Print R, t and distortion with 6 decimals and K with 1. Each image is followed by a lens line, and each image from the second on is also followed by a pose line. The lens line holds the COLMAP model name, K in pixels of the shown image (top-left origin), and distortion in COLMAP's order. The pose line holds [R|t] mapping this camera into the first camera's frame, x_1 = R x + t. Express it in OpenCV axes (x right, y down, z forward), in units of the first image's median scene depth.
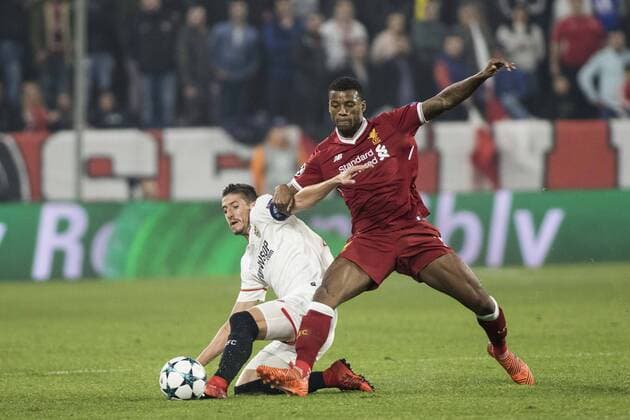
lens RADIAL K [[527.6, 0, 315.0], [0, 527.6, 211.5], [0, 0, 1]] dist [0.008014, -0.001269]
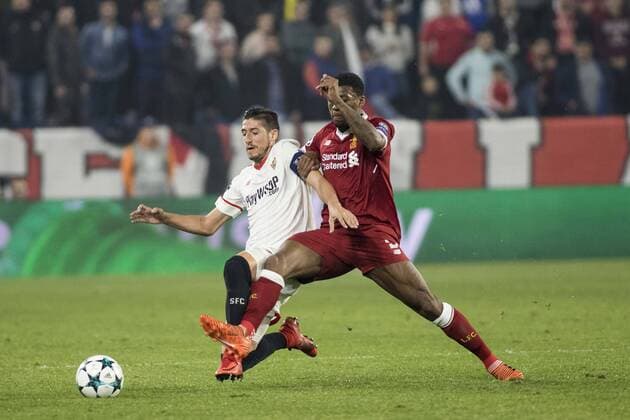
lens RADIAL K [[527.6, 0, 315.2], [0, 527.6, 208.9], [0, 0, 1]] dist [0.008014, -0.001269]
pose [[1.000000, 0.000696, -0.000406, 0.247638], [-0.000695, 0.999993, 0.003587, -0.008295], [0.000408, -0.003587, 0.999993, -0.003111]]
